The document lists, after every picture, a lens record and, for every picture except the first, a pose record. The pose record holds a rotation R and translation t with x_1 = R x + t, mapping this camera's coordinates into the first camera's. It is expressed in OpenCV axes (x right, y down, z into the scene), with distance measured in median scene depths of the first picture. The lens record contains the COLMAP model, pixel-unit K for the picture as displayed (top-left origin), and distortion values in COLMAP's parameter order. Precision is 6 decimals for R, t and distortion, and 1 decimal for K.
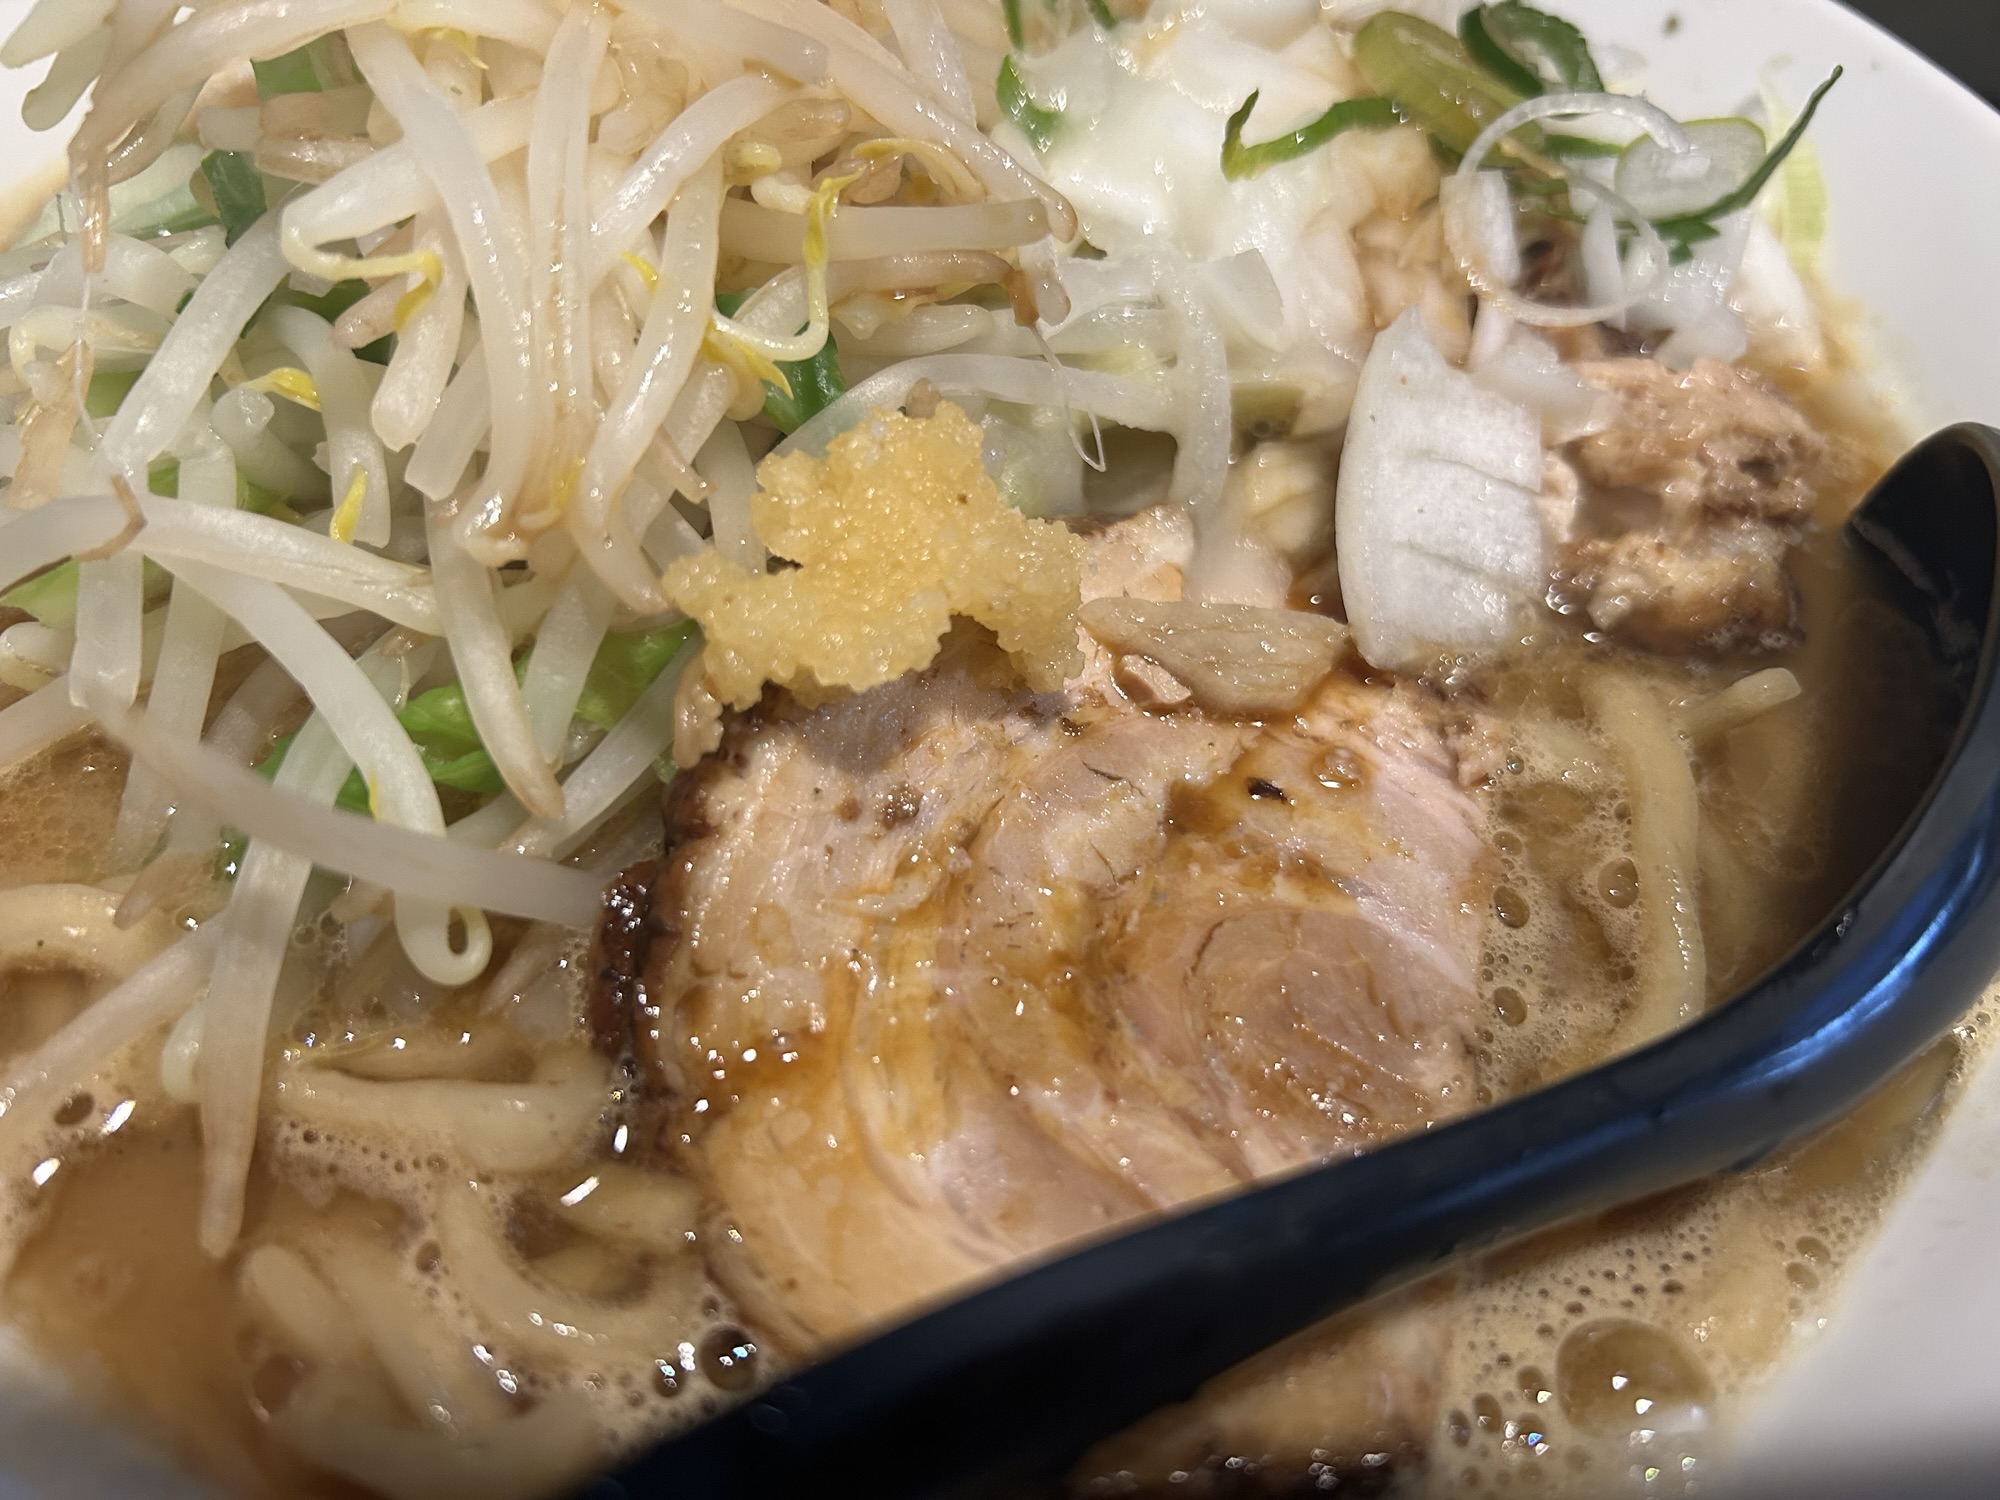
lens RADIAL K [[1557.1, 0, 1000.0], [0, 1557.1, 750.0], [0, 0, 1]] dist [-0.037086, -0.002987]
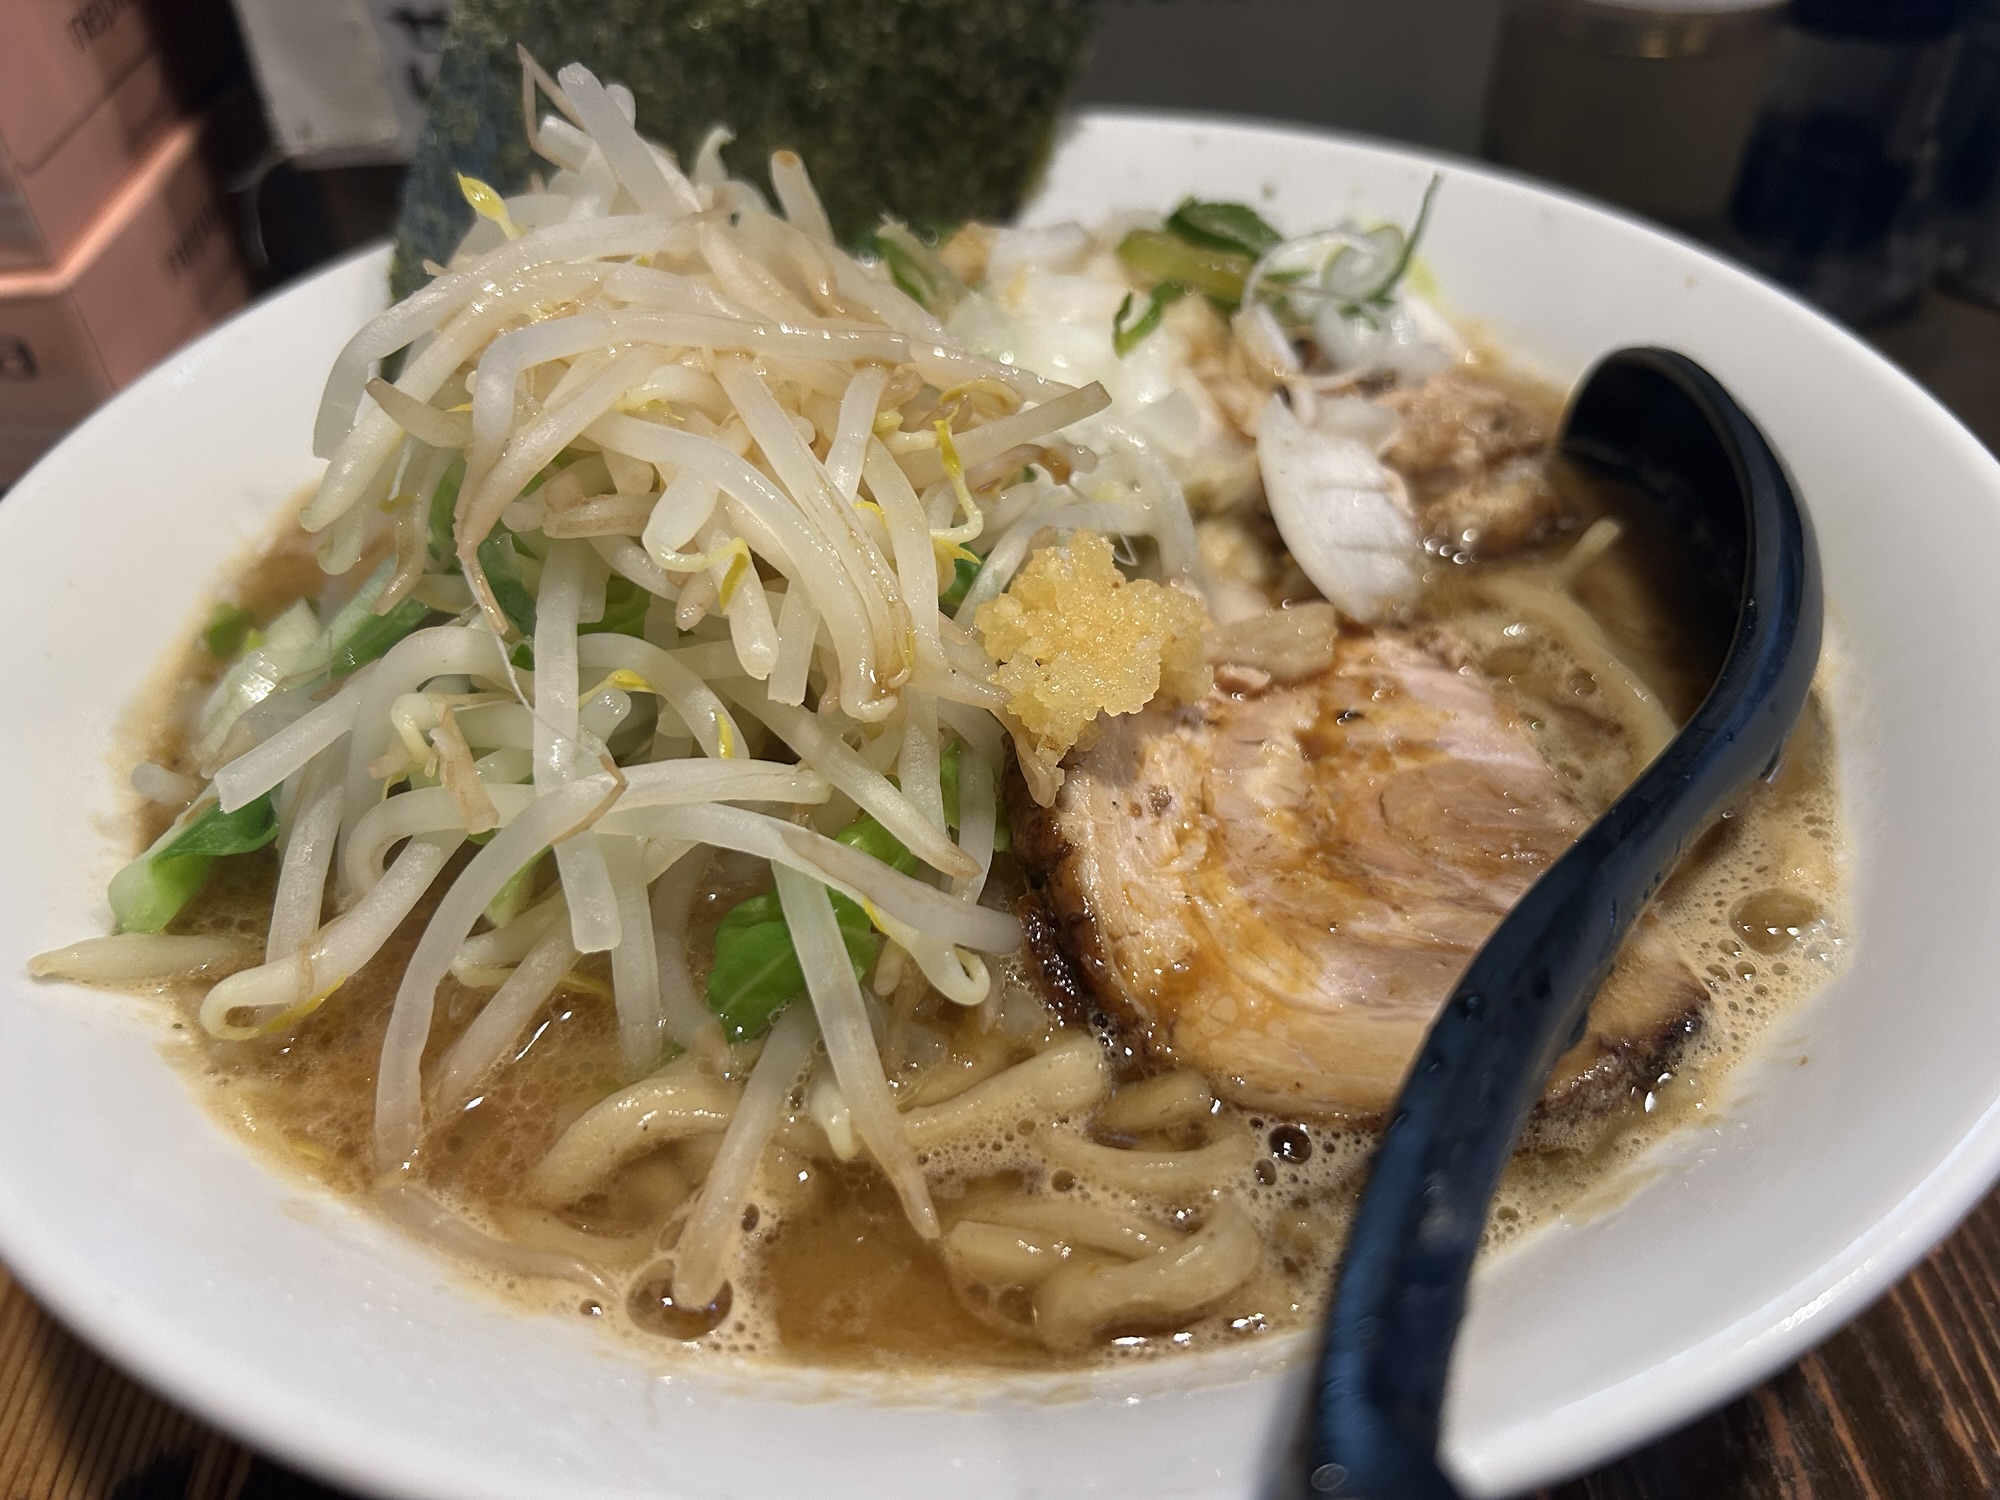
lens RADIAL K [[1557.1, 0, 1000.0], [0, 1557.1, 750.0], [0, 0, 1]] dist [-0.037086, -0.002987]
pose [[0.894651, -0.358052, 0.267204, -0.523260], [0.400128, 0.908206, -0.122715, 0.104237], [-0.198738, 0.216703, 0.955794, -0.302787]]
